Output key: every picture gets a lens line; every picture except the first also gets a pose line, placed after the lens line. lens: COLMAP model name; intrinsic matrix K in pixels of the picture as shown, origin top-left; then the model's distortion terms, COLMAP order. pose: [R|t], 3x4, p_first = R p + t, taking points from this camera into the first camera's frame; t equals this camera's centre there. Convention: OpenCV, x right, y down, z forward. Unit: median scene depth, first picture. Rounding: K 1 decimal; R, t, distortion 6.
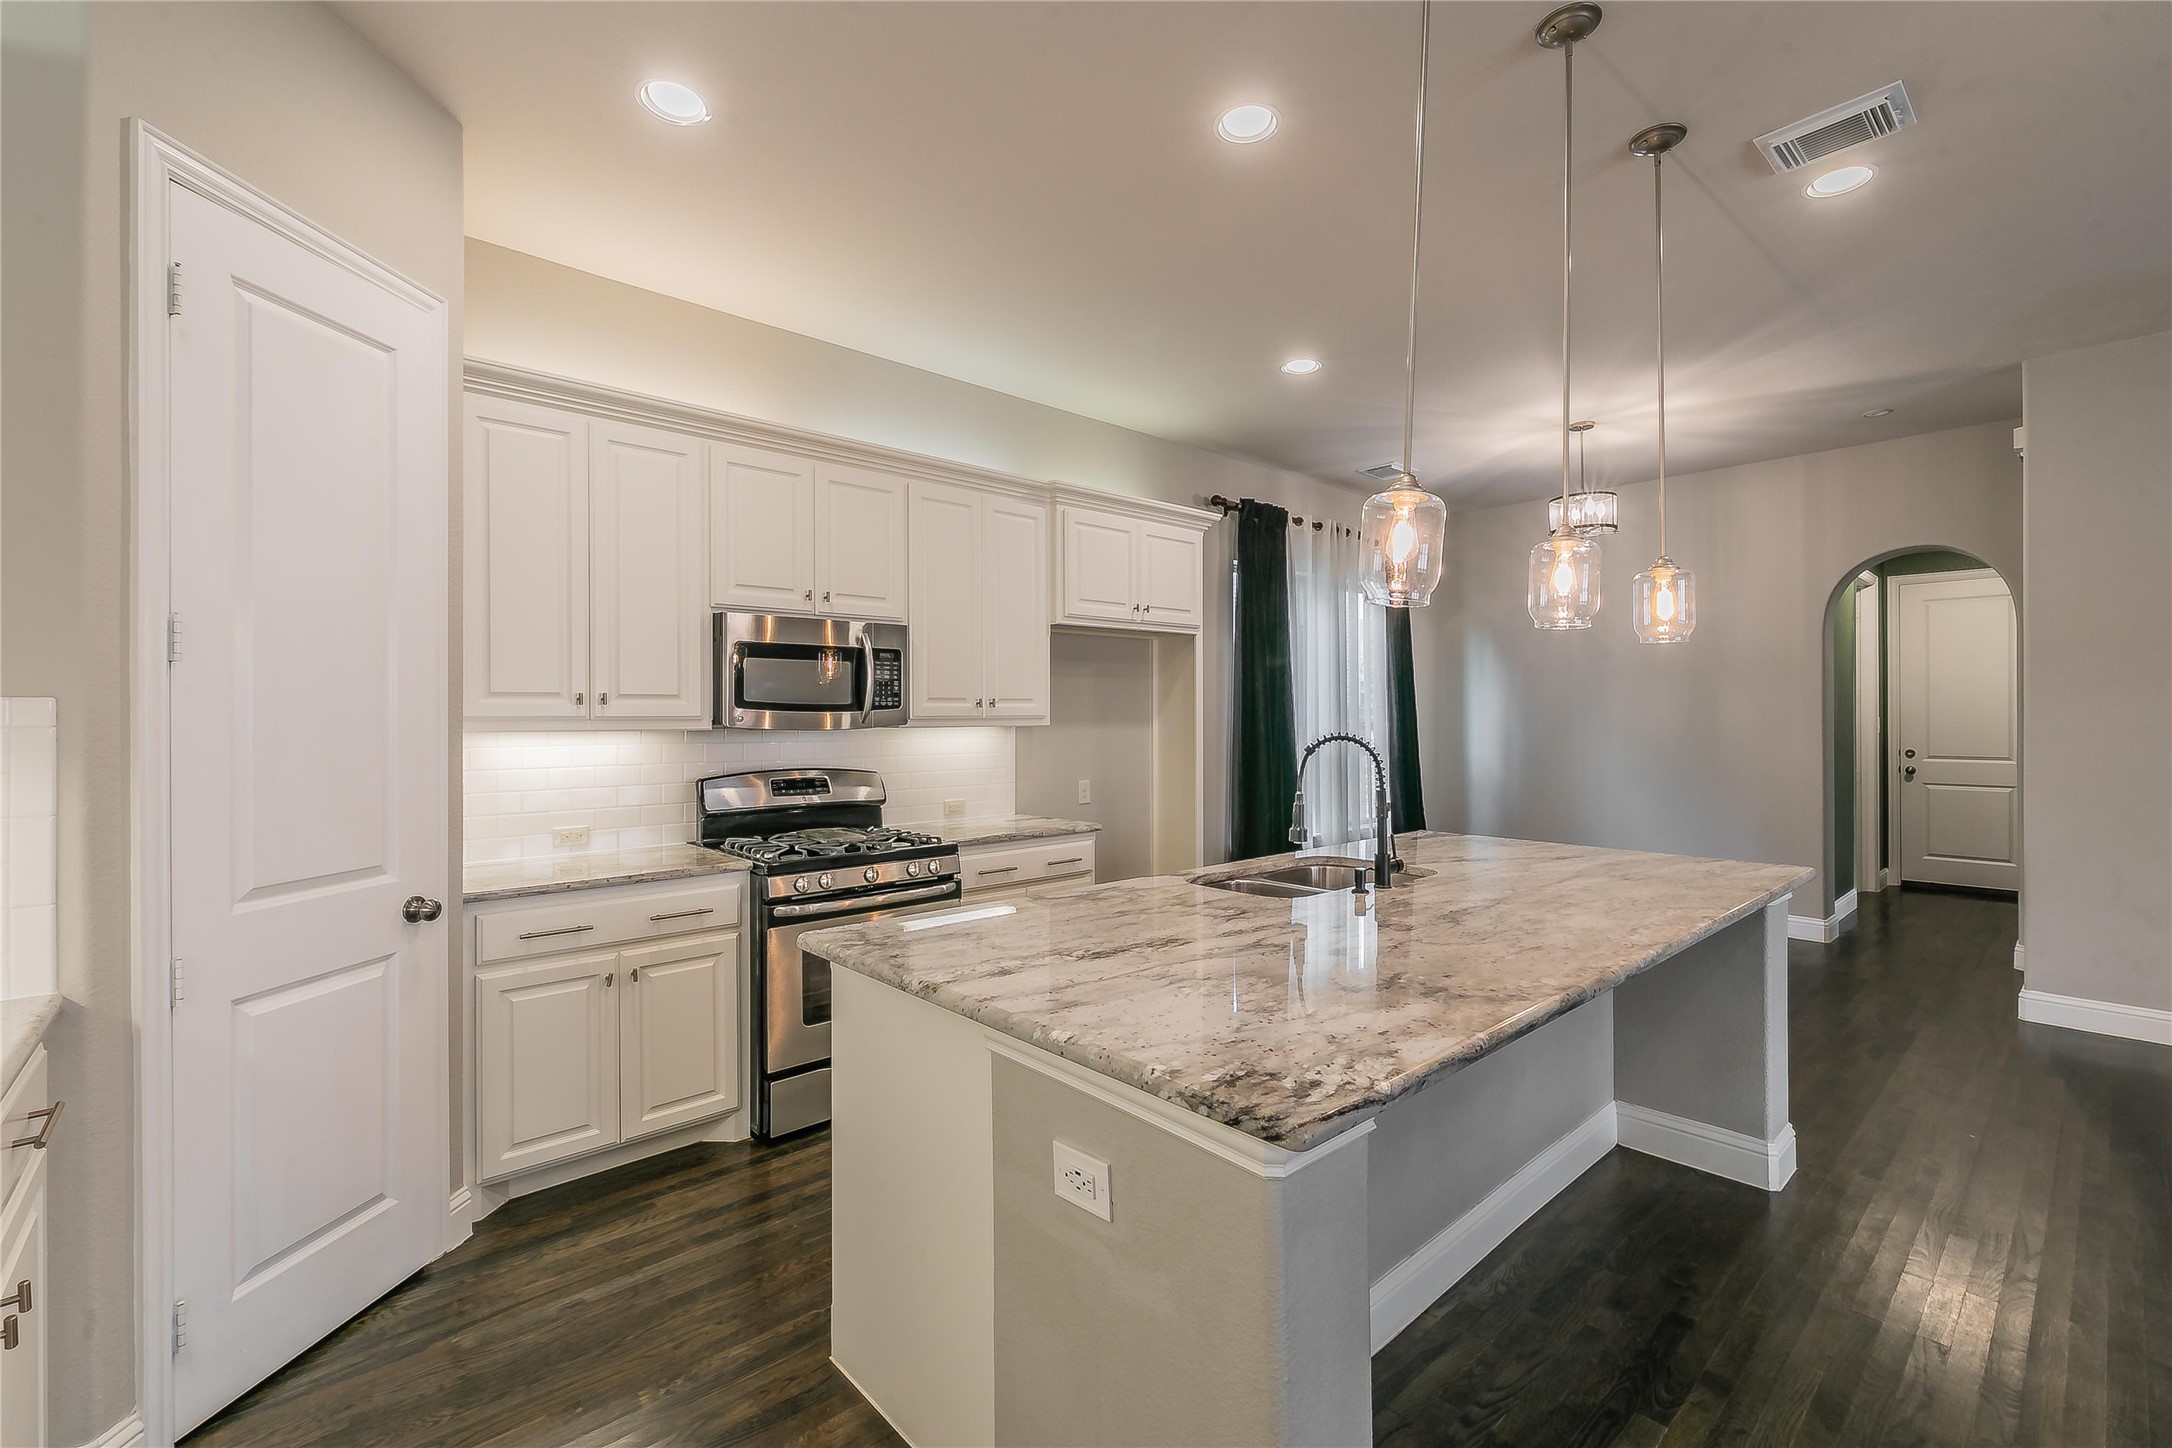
lens RADIAL K [[923.7, 0, 1103.6], [0, 923.7, 712.0], [0, 0, 1]] dist [0.000368, -0.000521]
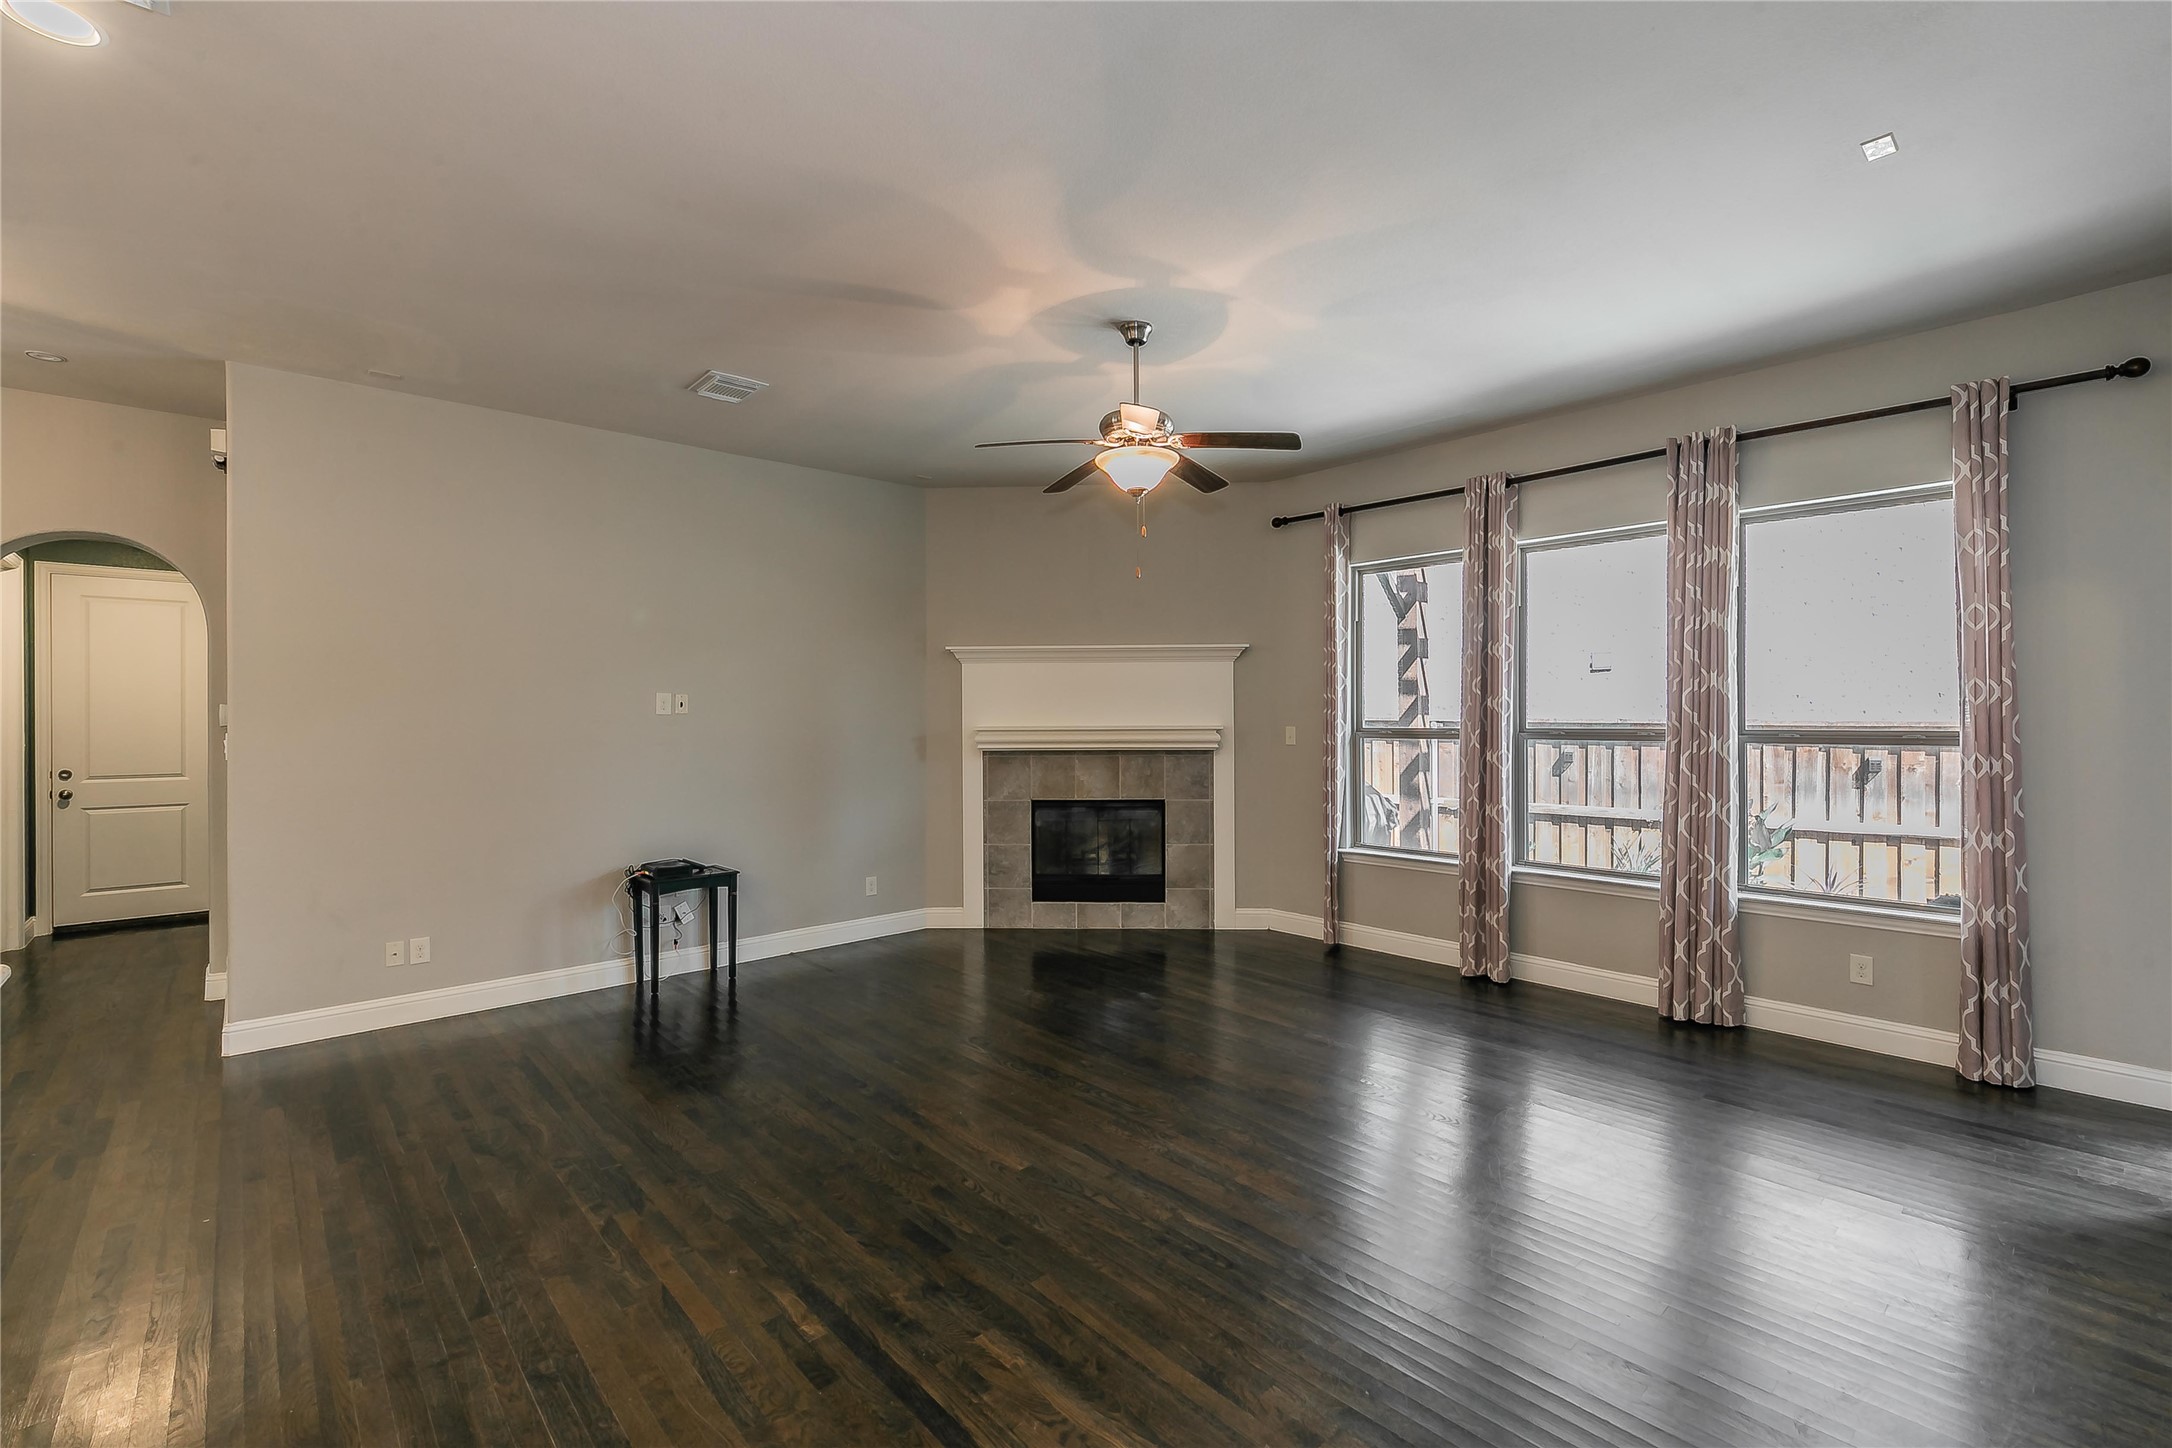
lens RADIAL K [[938.8, 0, 1084.9], [0, 938.8, 716.0], [0, 0, 1]] dist [0.002561, 0.000176]
pose [[0.009730, 0.005621, 0.999937, 0.041576], [-0.001295, 0.999983, -0.005609, -0.010877], [-0.999952, -0.001240, 0.009737, 0.122168]]
